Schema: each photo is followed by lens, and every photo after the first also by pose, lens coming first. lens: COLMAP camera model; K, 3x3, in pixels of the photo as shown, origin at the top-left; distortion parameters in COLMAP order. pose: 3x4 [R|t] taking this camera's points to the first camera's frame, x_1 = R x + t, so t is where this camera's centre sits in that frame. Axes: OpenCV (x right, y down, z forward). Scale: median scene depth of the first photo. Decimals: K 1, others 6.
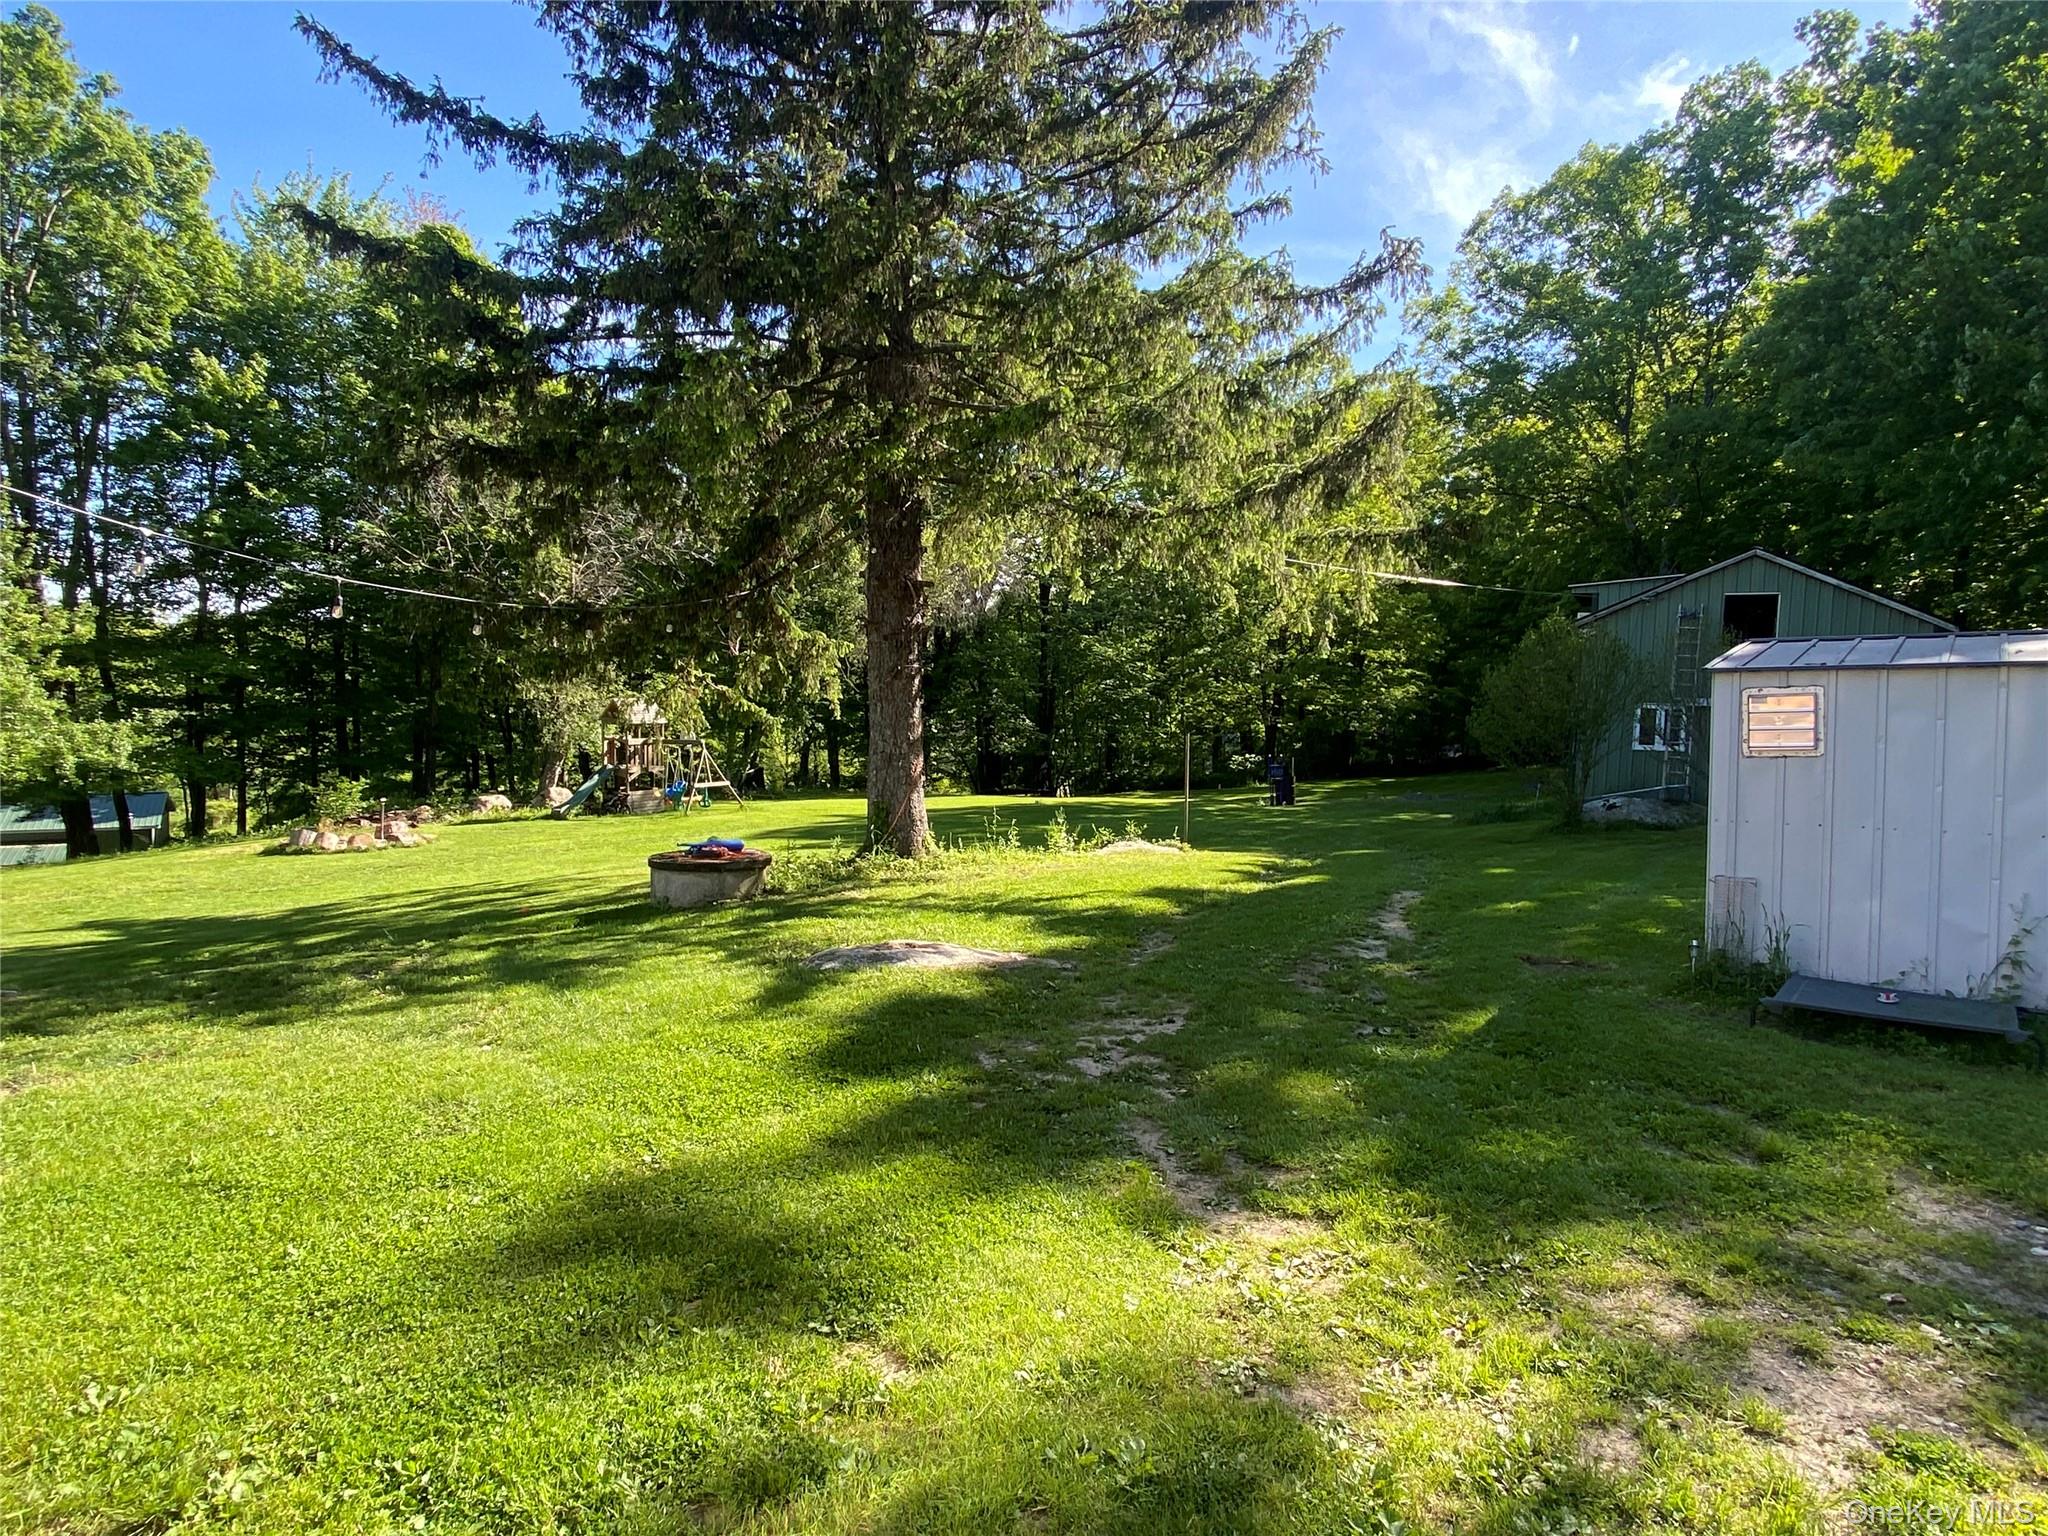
lens RADIAL K [[1121.9, 0, 1030.6], [0, 1121.9, 740.6], [0, 0, 1]] dist [0.057745, -0.077702]
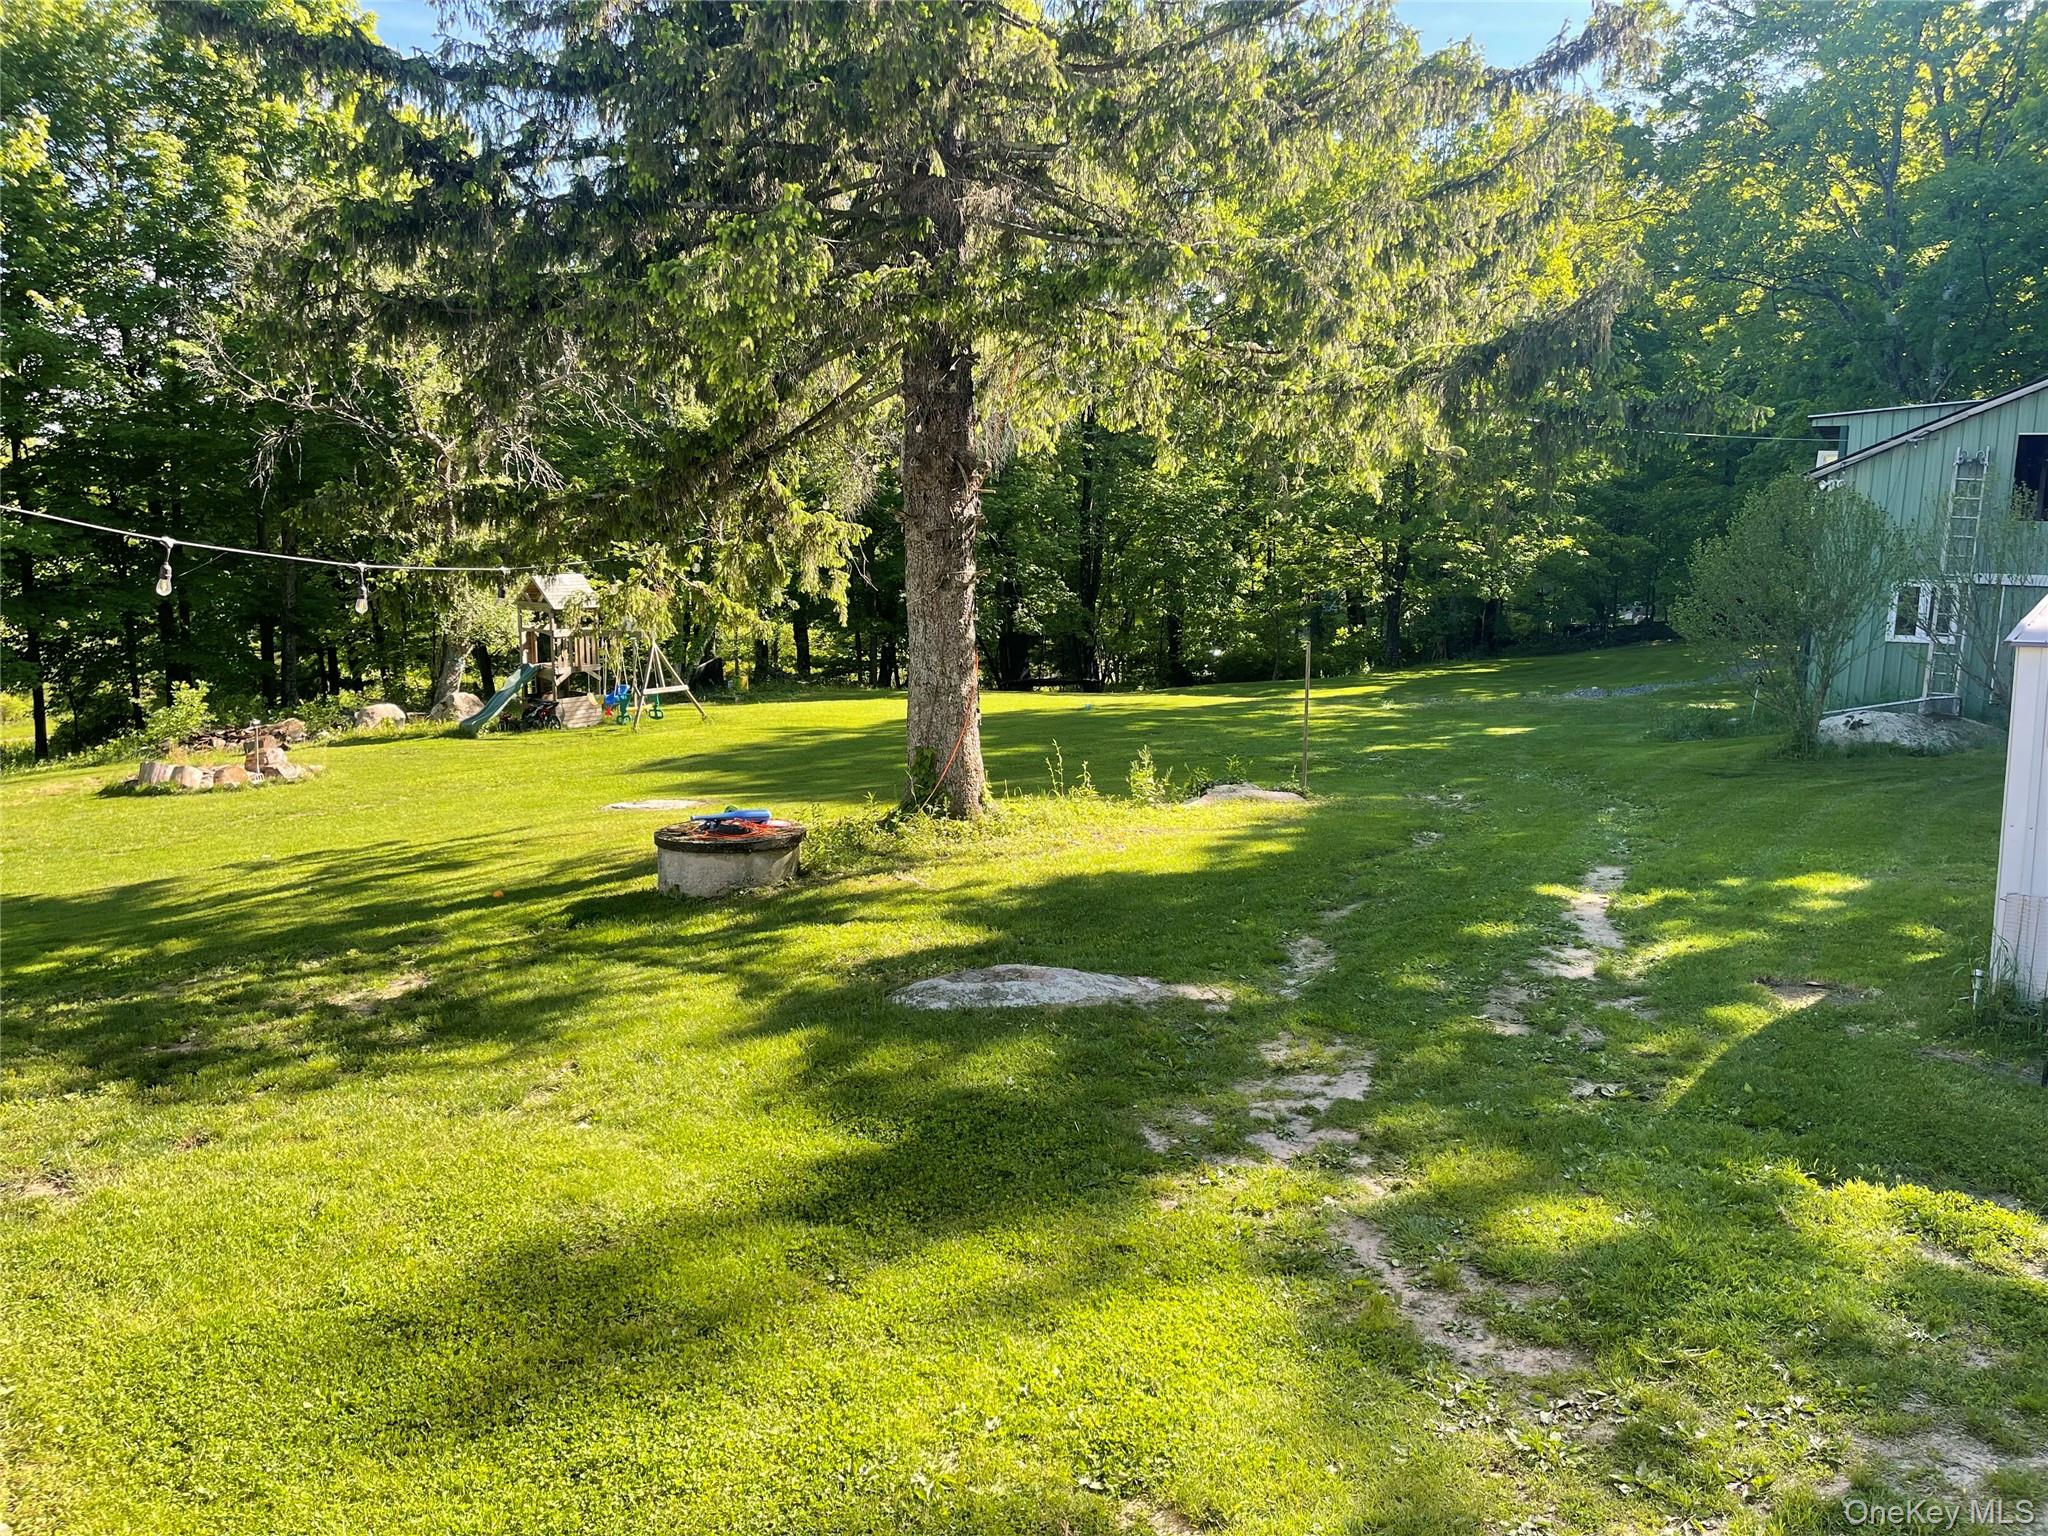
lens RADIAL K [[1555.0, 0, 1004.9], [0, 1555.0, 703.6], [0, 0, 1]] dist [0.054555, -0.074624]
pose [[0.999930, -0.003769, -0.011250, -0.068120], [0.004778, 0.995831, 0.091093, -0.077416], [0.010860, -0.091140, 0.995779, -0.080162]]
